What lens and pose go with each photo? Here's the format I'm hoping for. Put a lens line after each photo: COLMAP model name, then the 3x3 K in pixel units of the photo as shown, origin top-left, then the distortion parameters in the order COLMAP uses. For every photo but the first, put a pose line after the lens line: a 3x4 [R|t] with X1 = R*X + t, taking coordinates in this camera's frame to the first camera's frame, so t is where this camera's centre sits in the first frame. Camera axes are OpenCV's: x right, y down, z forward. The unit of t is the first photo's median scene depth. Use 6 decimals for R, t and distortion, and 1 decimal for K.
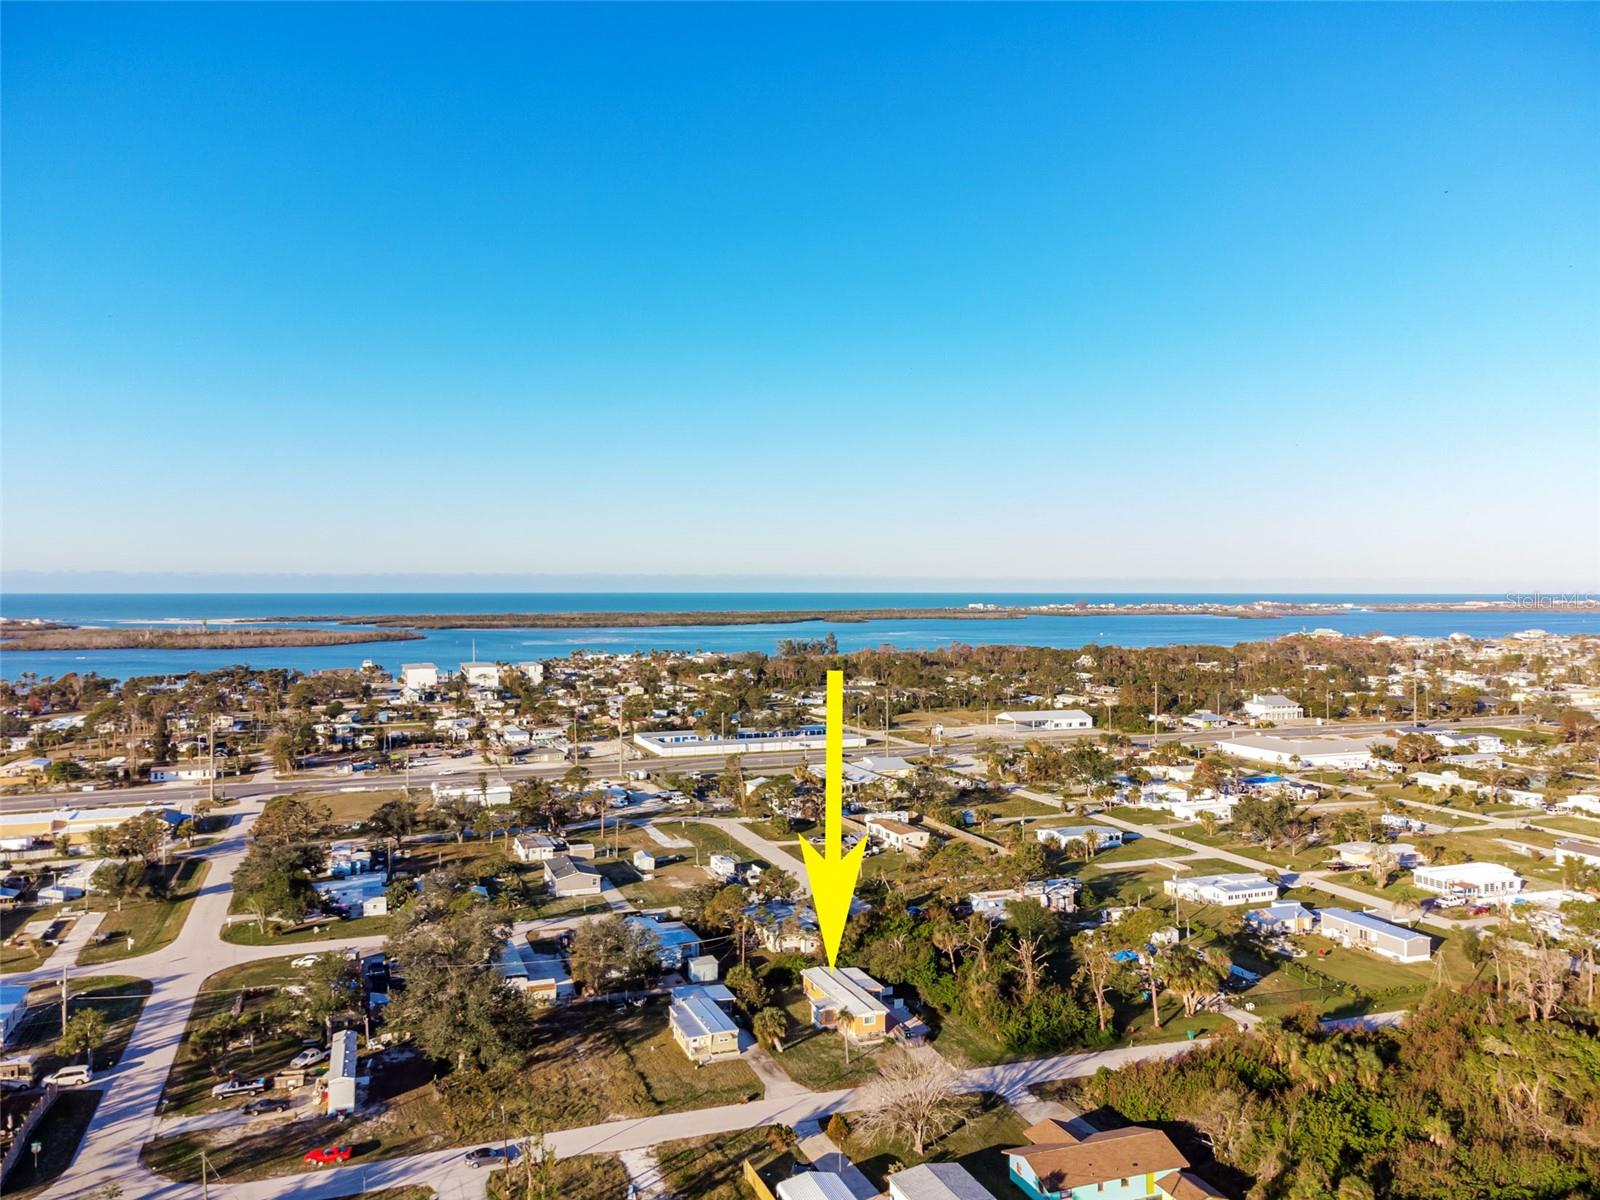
lens RADIAL K [[1198.2, 0, 800.0], [0, 1198.2, 600.0], [0, 0, 1]] dist [0.002529, -0.002066]
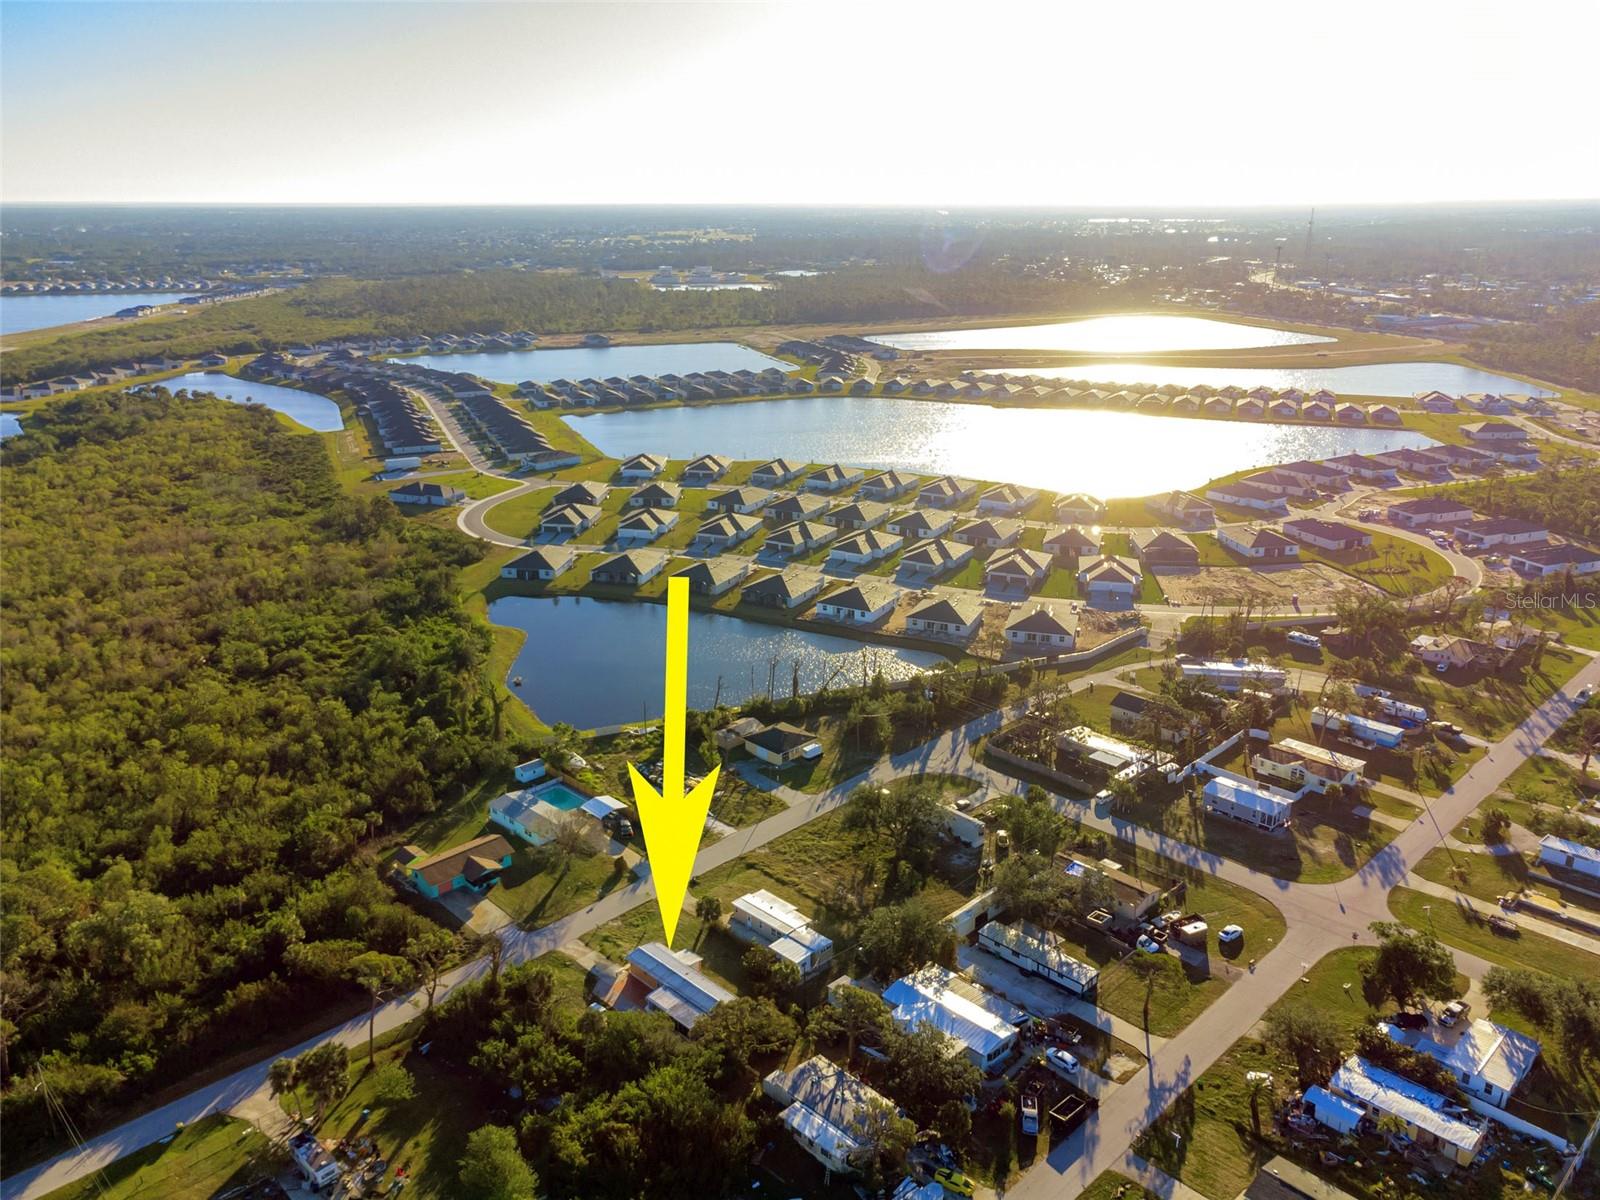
lens RADIAL K [[1198.2, 0, 800.0], [0, 1198.2, 600.0], [0, 0, 1]] dist [0.002529, -0.002066]
pose [[-0.911948, 0.143643, -0.384341, 0.279847], [0.008327, 0.943004, 0.332678, -0.316043], [0.410221, 0.300185, -0.861166, 1.720037]]
